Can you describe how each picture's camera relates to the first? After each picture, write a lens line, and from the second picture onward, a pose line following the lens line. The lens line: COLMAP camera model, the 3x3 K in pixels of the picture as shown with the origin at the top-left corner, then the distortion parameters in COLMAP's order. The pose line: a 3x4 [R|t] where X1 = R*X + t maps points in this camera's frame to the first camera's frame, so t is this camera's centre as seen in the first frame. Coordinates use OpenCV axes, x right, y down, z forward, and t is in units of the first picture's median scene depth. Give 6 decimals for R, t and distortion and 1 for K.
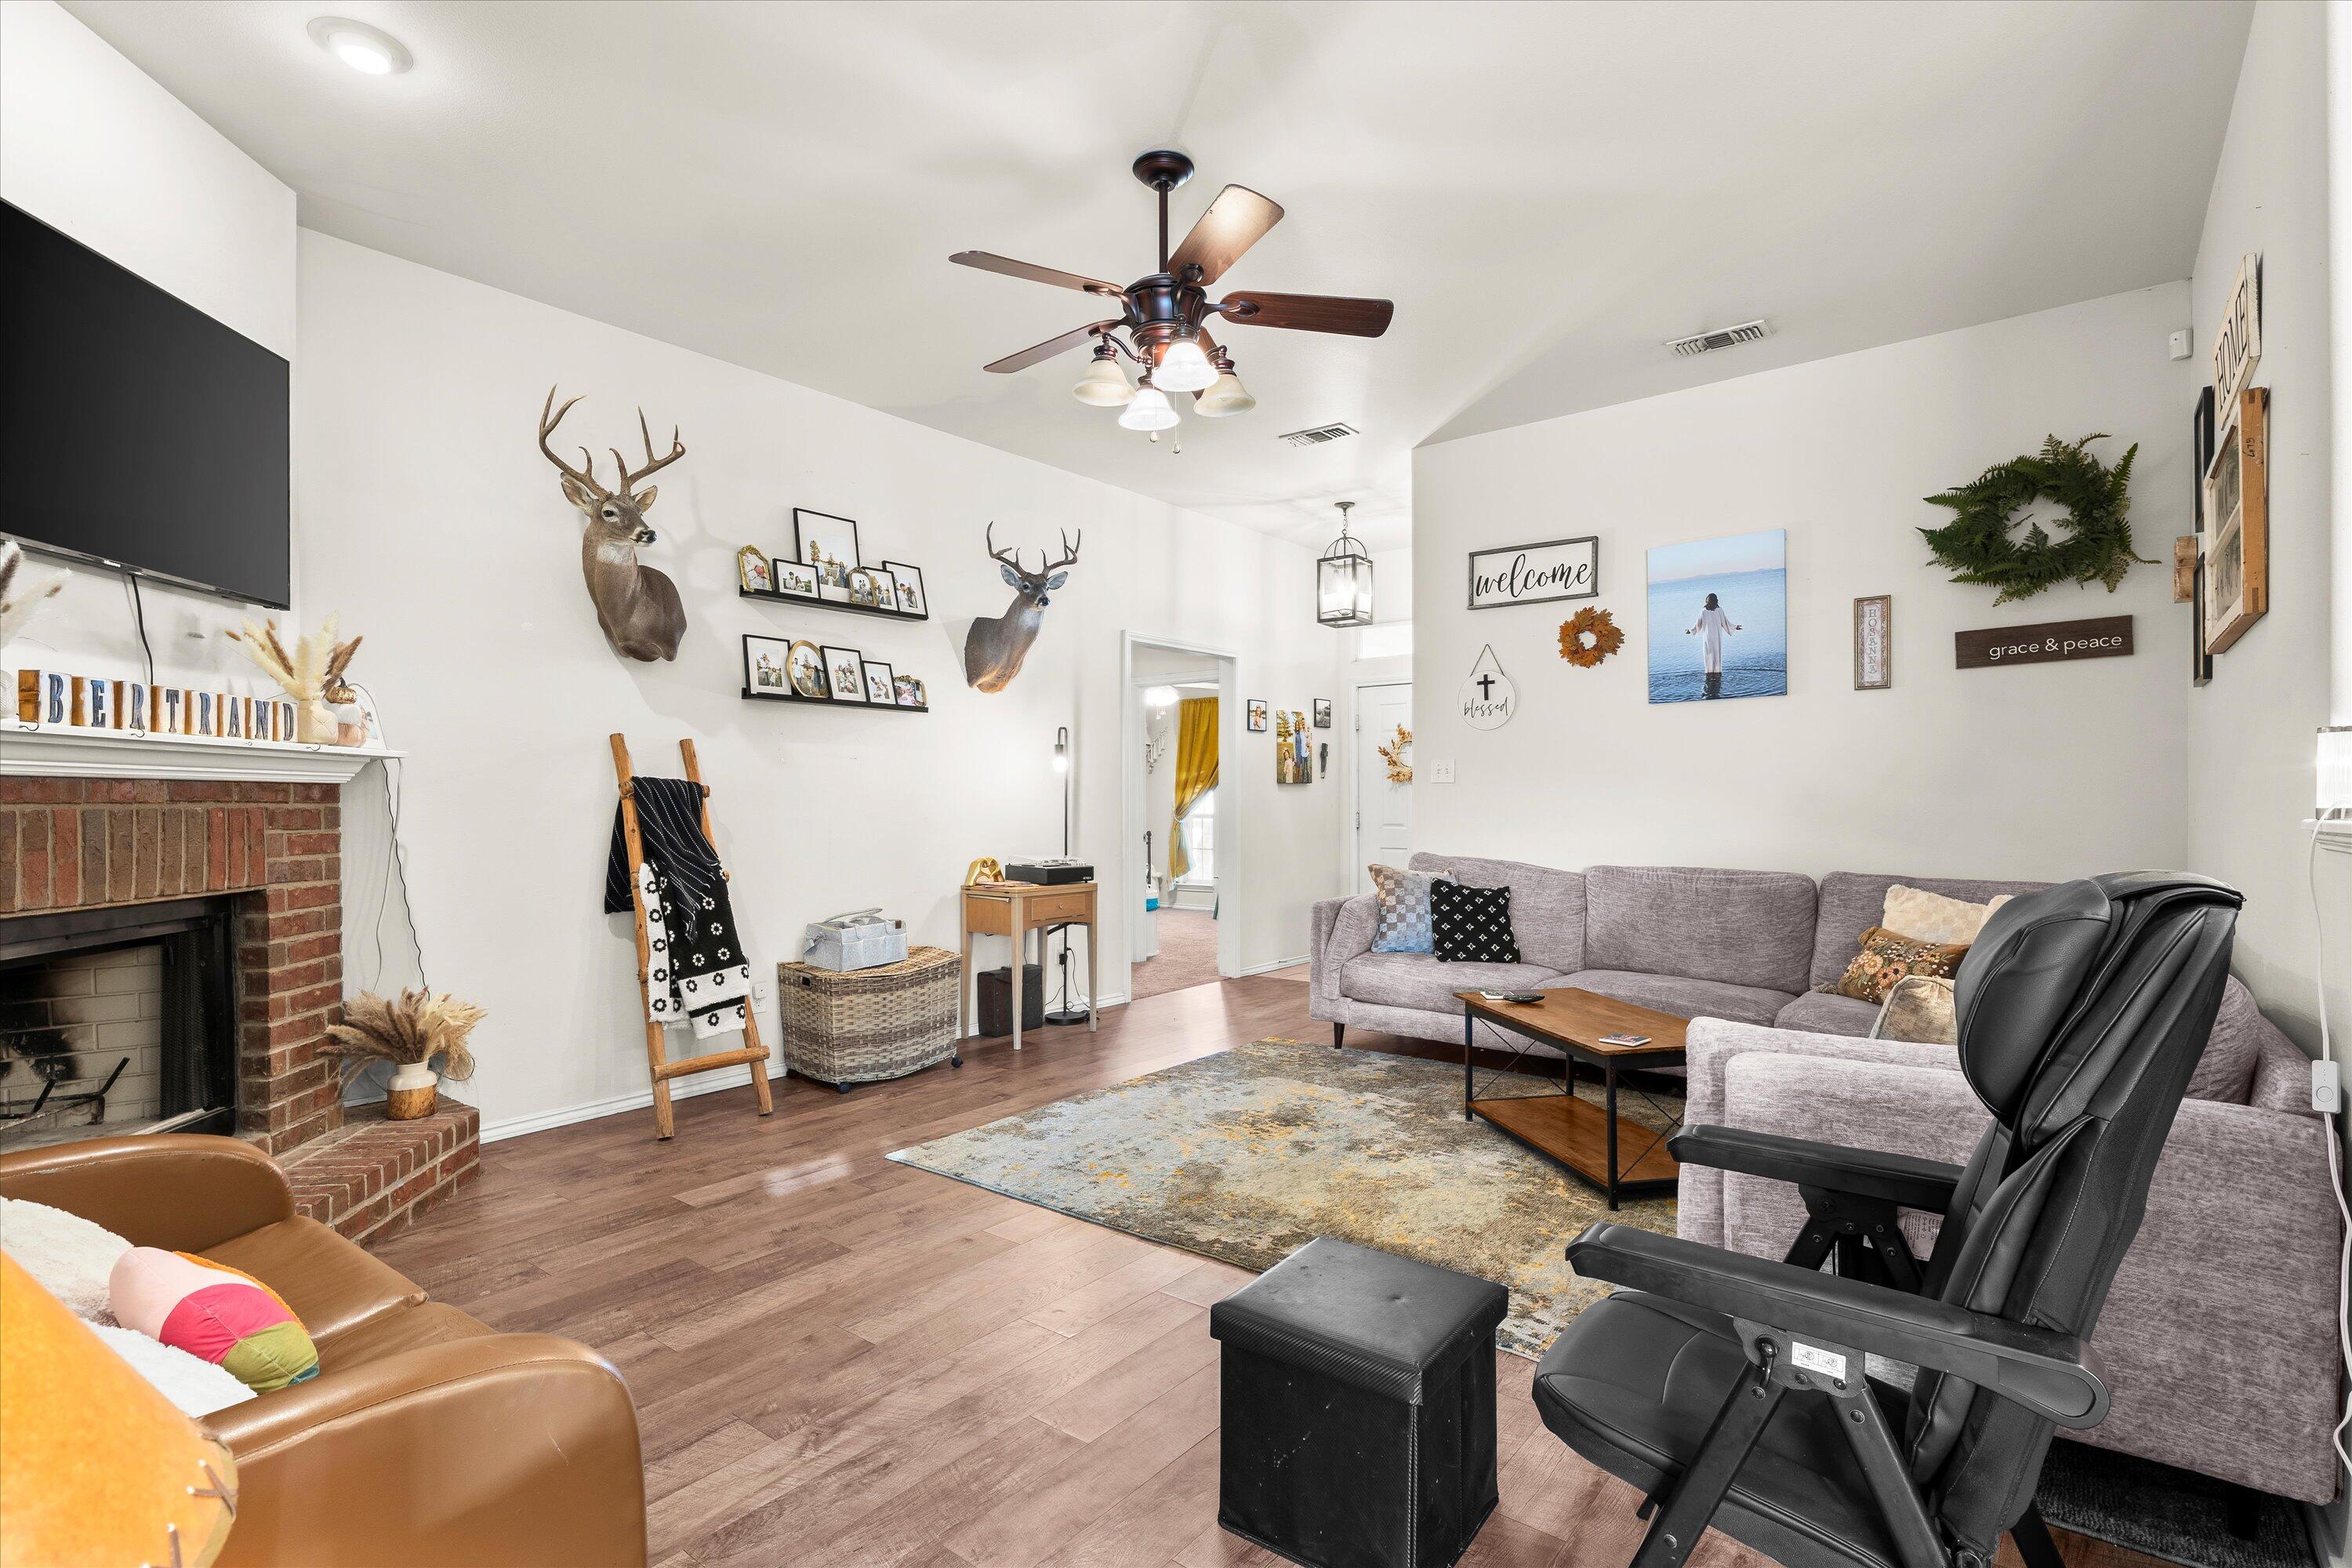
lens RADIAL K [[1127.4, 0, 1170.4], [0, 1127.4, 818.1], [0, 0, 1]] dist [0.001287, 0.000172]
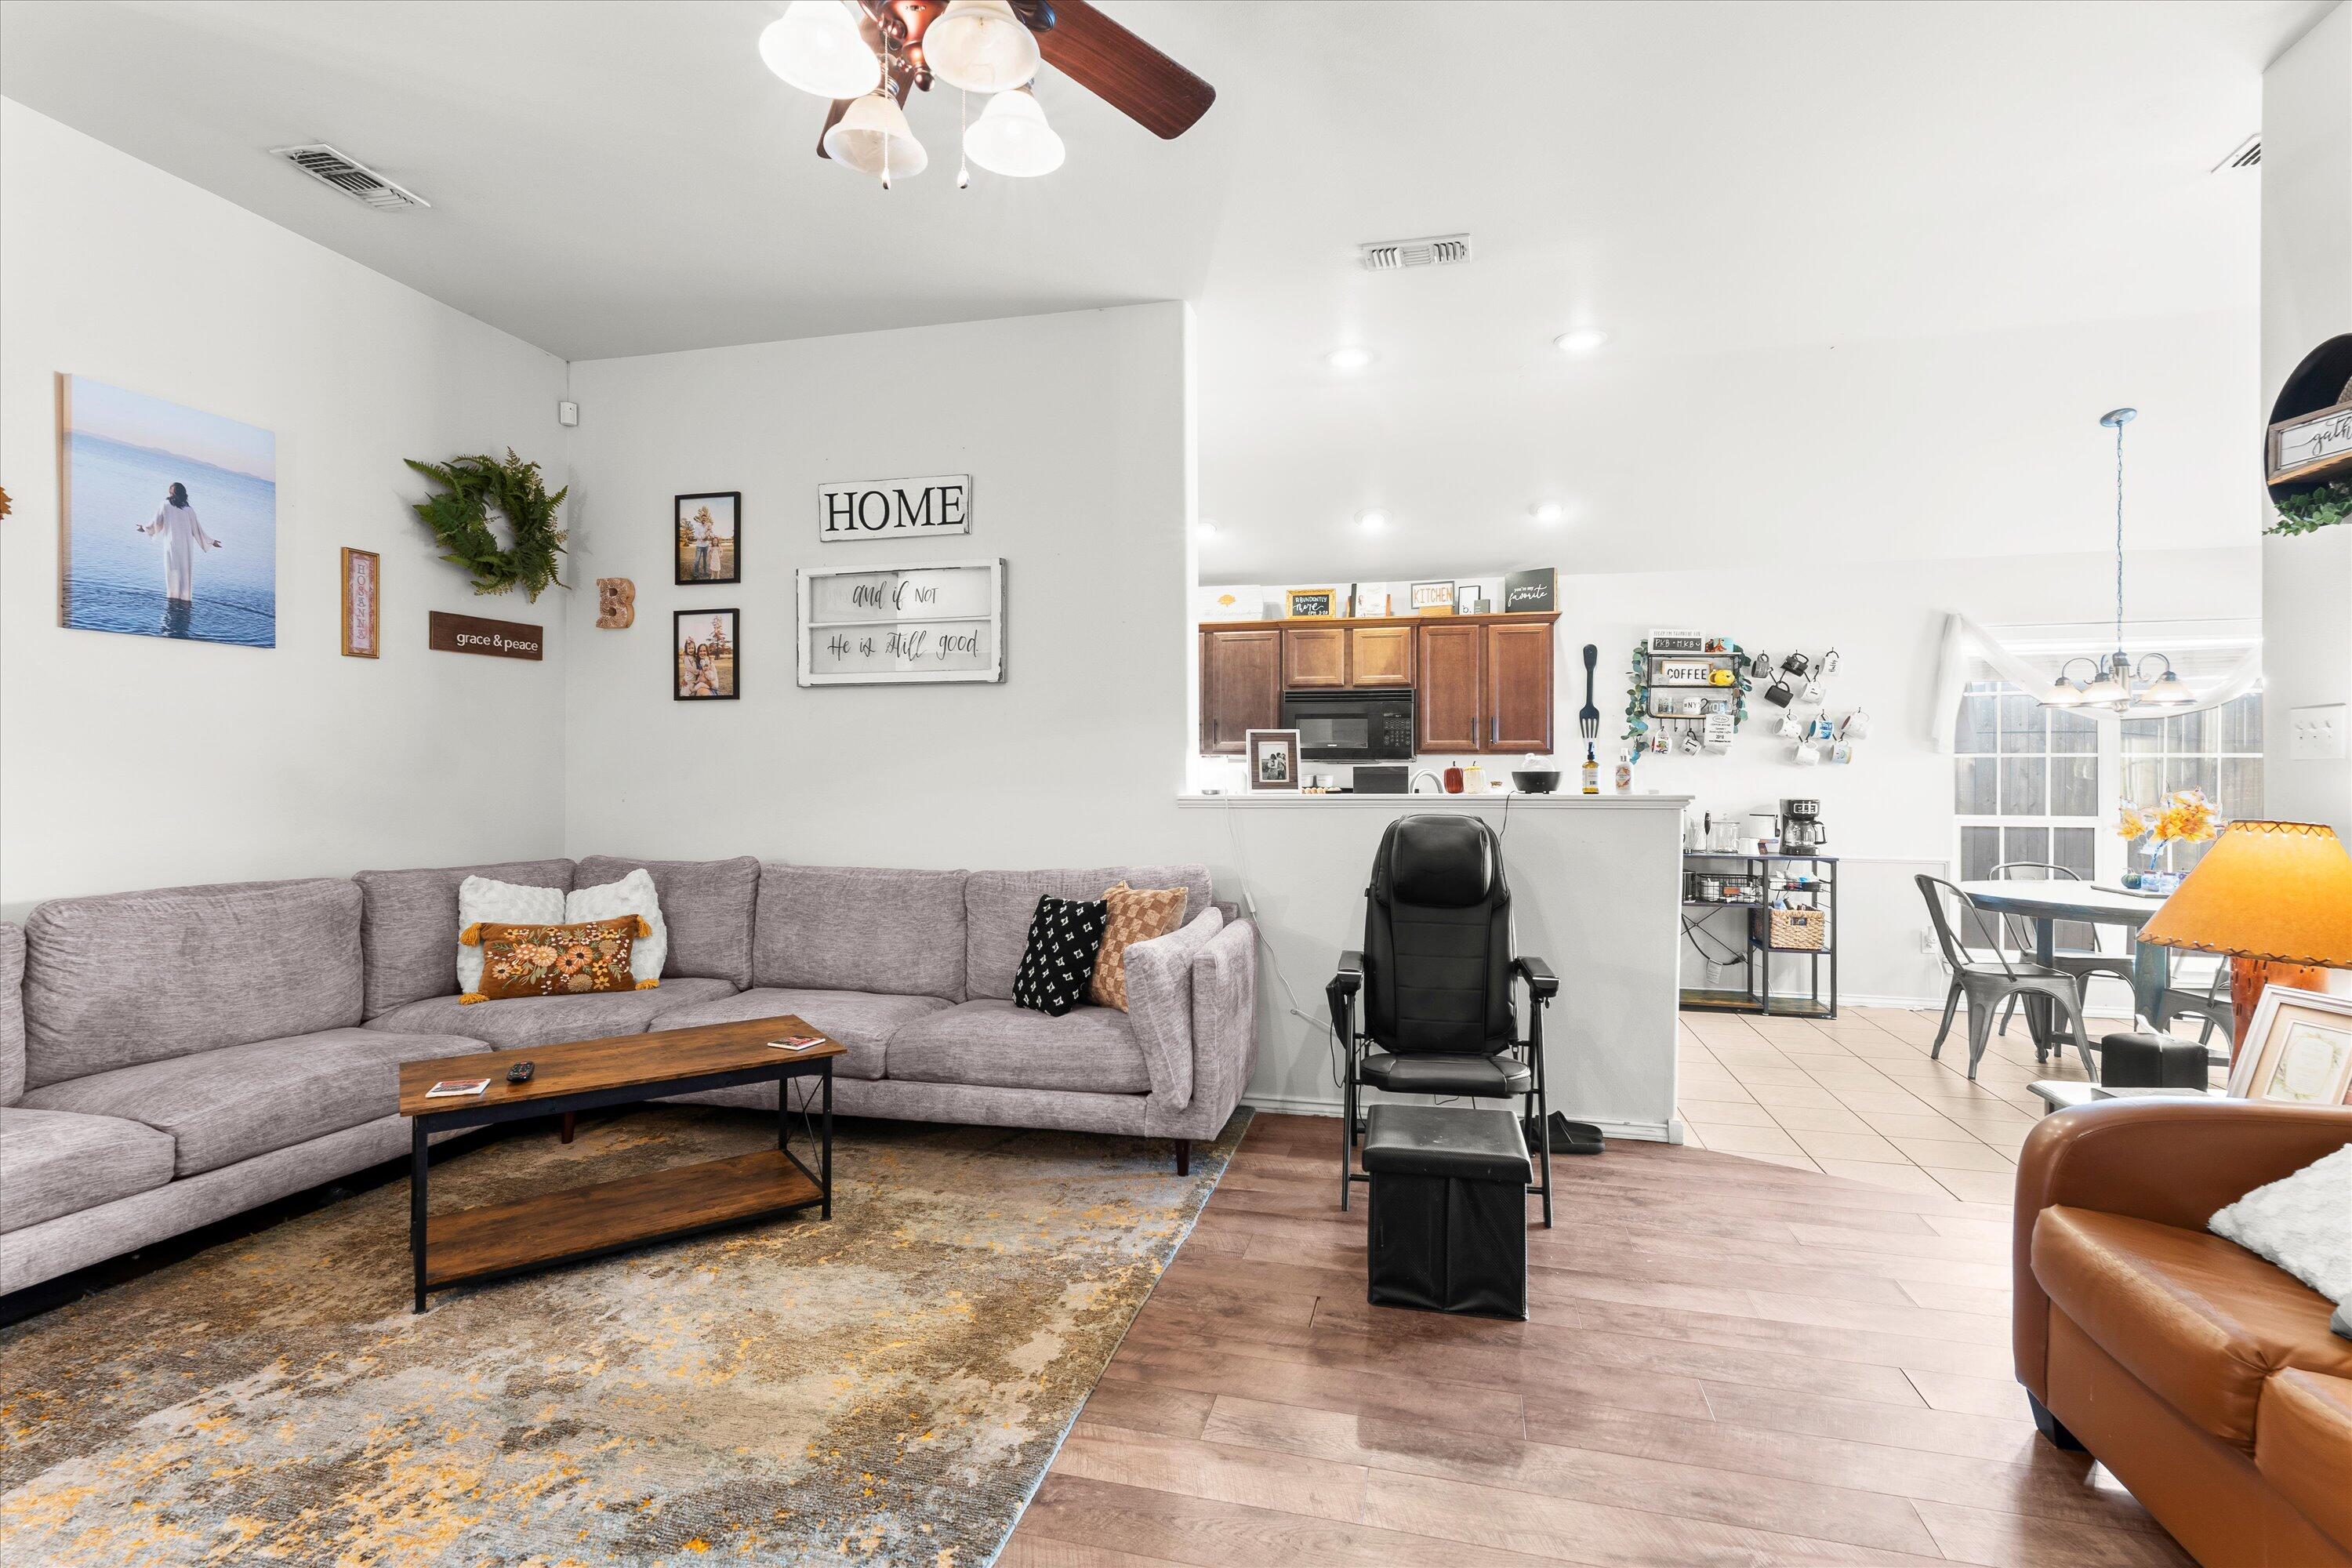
lens RADIAL K [[1103.6, 0, 1172.5], [0, 1103.6, 786.4], [0, 0, 1]] dist [0.002289, 0.000533]
pose [[-0.412758, -0.001846, 0.910839, -0.432003], [0.013637, 0.999873, 0.008206, -0.015059], [-0.910739, 0.015808, -0.412680, 0.840110]]
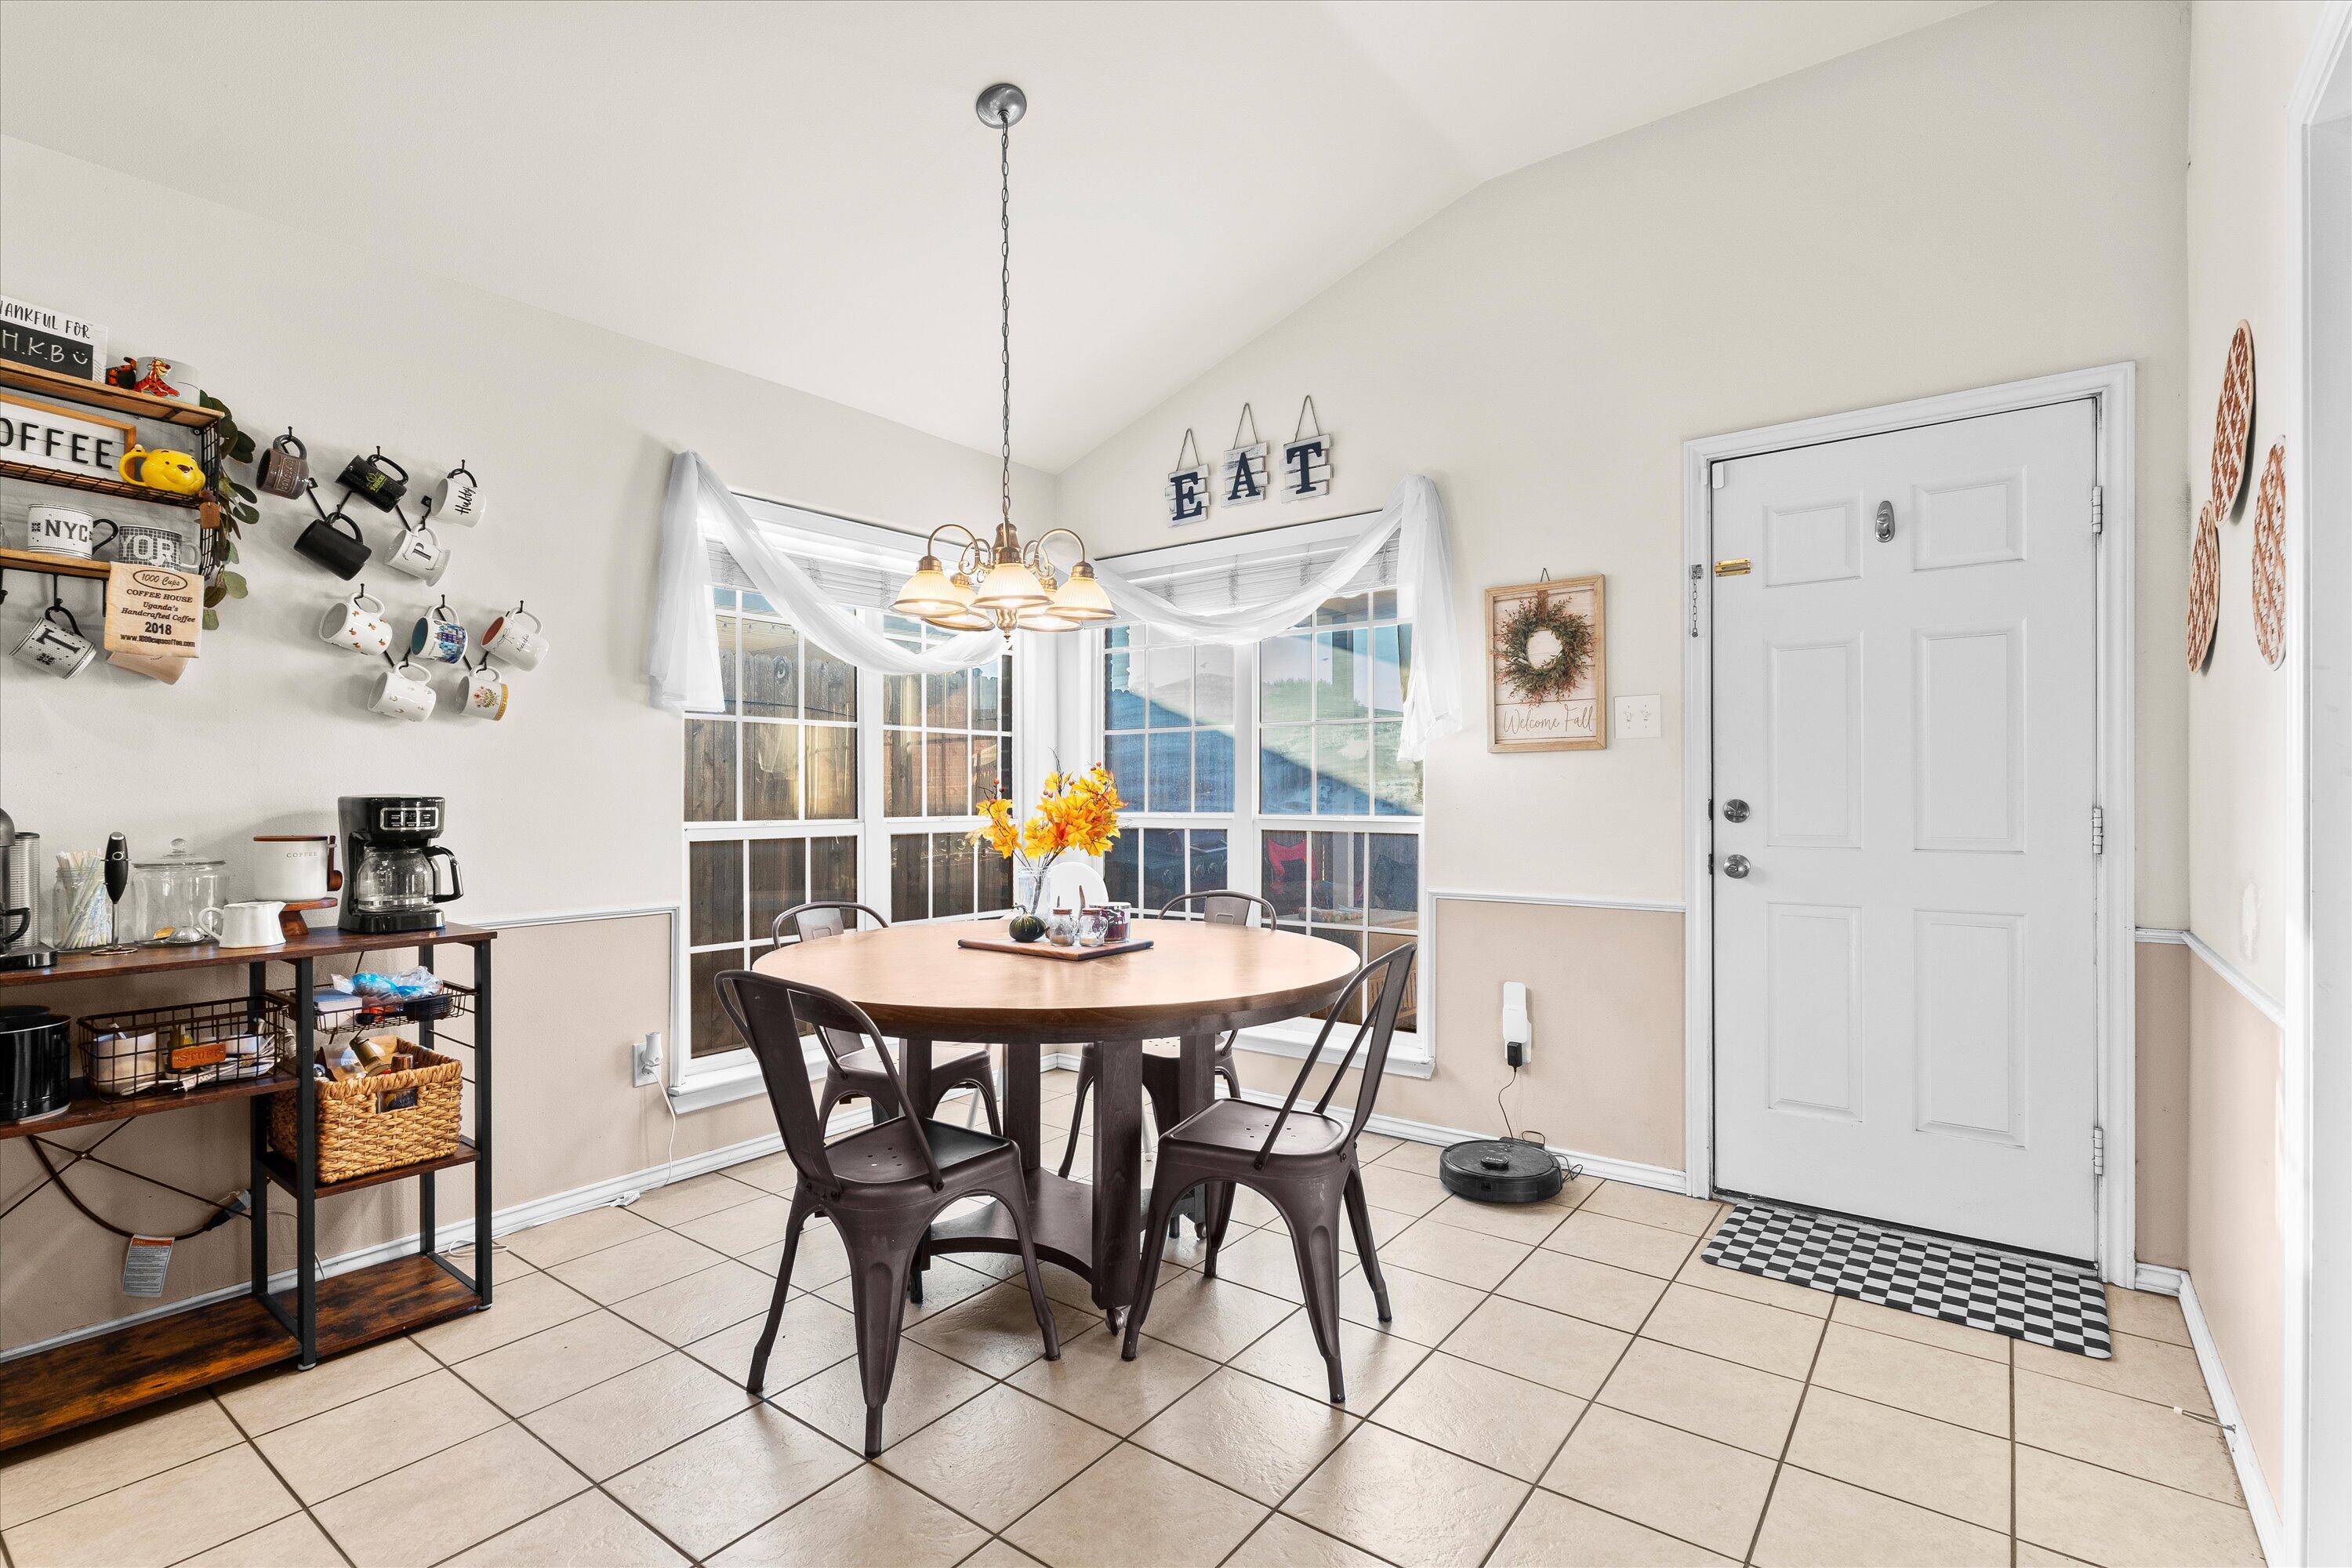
lens RADIAL K [[1103.6, 0, 1172.5], [0, 1103.6, 786.4], [0, 0, 1]] dist [0.002289, 0.000533]
pose [[-0.999581, 0.008486, -0.027671, 0.115818], [0.008092, 0.999865, 0.014332, 0.012761], [0.027789, 0.014102, -0.999514, 0.138101]]
